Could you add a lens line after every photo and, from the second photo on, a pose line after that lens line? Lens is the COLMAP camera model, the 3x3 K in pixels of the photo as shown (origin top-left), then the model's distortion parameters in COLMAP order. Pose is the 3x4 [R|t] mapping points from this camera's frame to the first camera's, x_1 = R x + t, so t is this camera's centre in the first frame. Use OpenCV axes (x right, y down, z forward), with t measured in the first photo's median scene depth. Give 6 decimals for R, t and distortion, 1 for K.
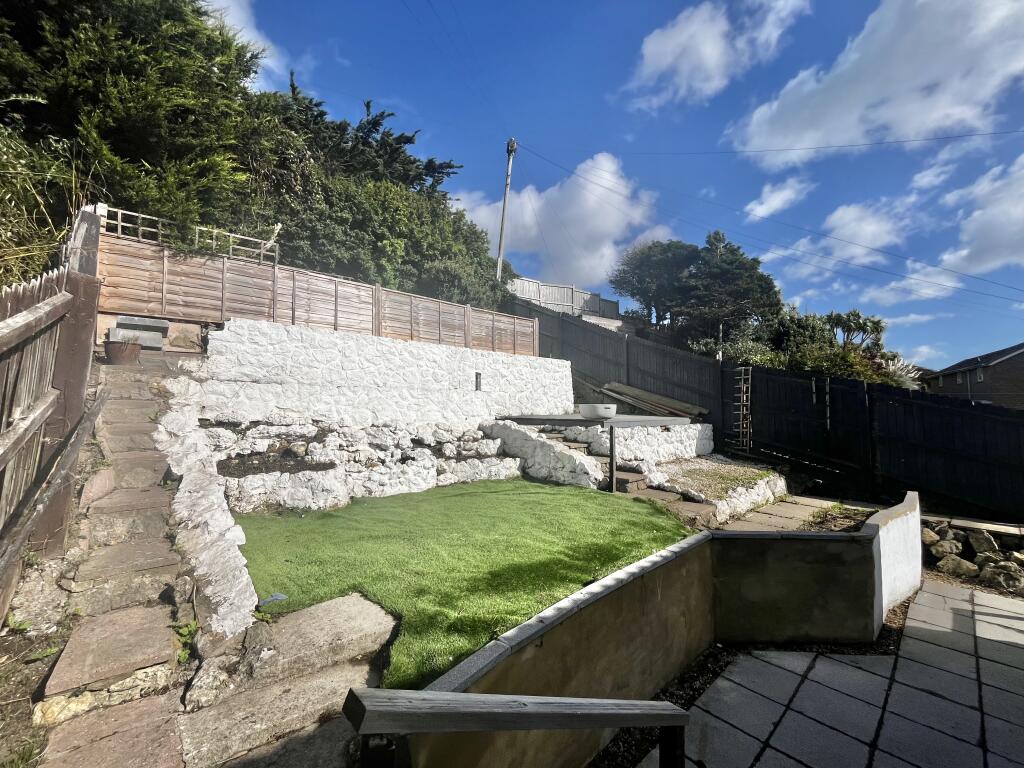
lens RADIAL K [[419.3, 0, 506.5], [0, 419.3, 385.2], [0, 0, 1]] dist [-0.003102, -0.000958]
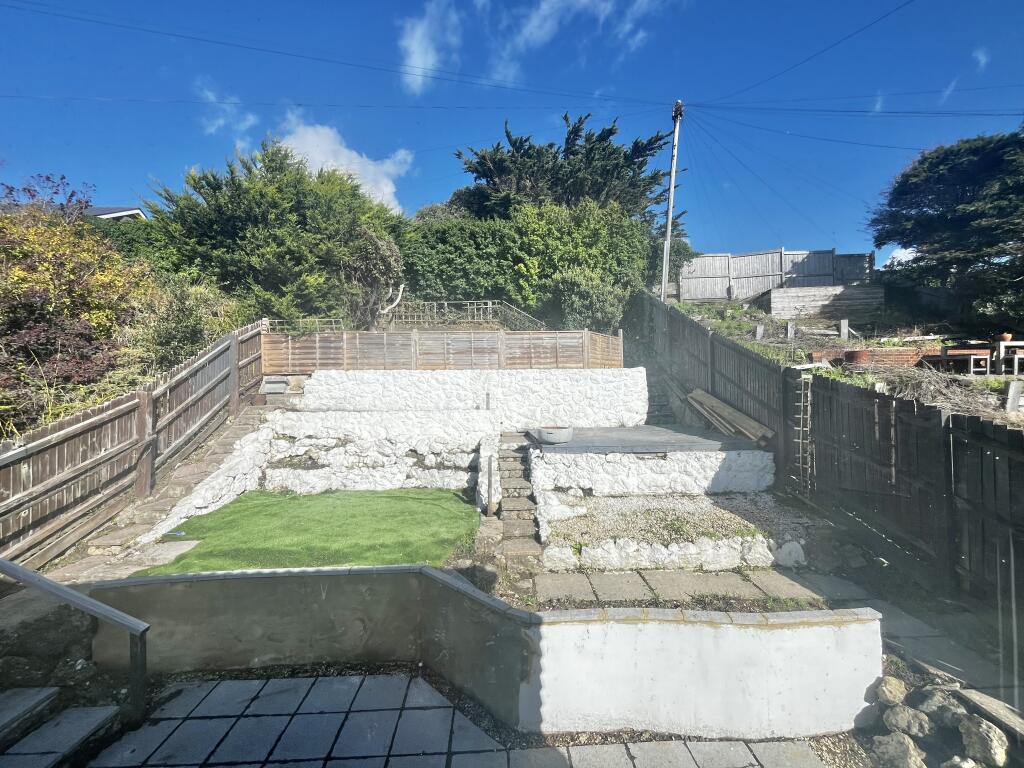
lens RADIAL K [[418.9, 0, 510.5], [0, 418.9, 384.8], [0, 0, 1]] dist [0.003574, -0.000841]
pose [[0.759912, -0.015239, -0.649848, 0.913250], [0.047819, 0.998327, 0.032507, -0.109030], [0.648265, -0.055778, 0.759369, 0.201422]]
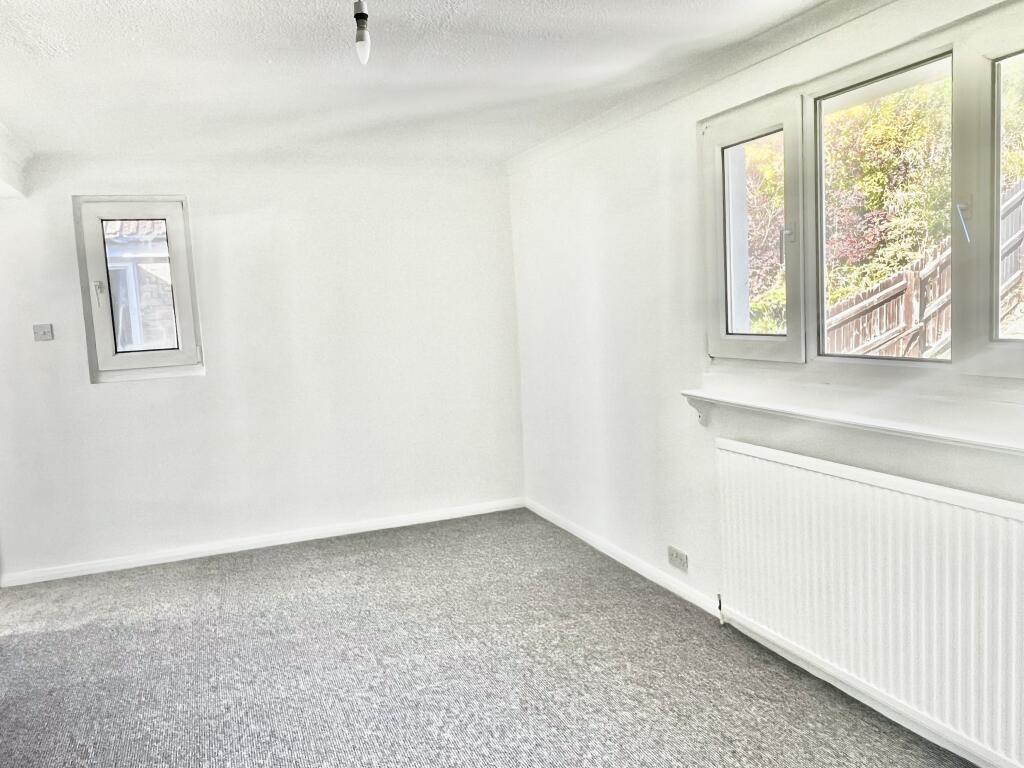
lens RADIAL K [[766.1, 0, 512.0], [0, 766.1, 379.9], [0, 0, 1]] dist [0.002571, -0.000320]
pose [[-0.347180, 0.117403, -0.930421, 1.259874], [0.105870, 0.990697, 0.085504, -0.103315], [0.931804, -0.068818, -0.356379, 0.184398]]
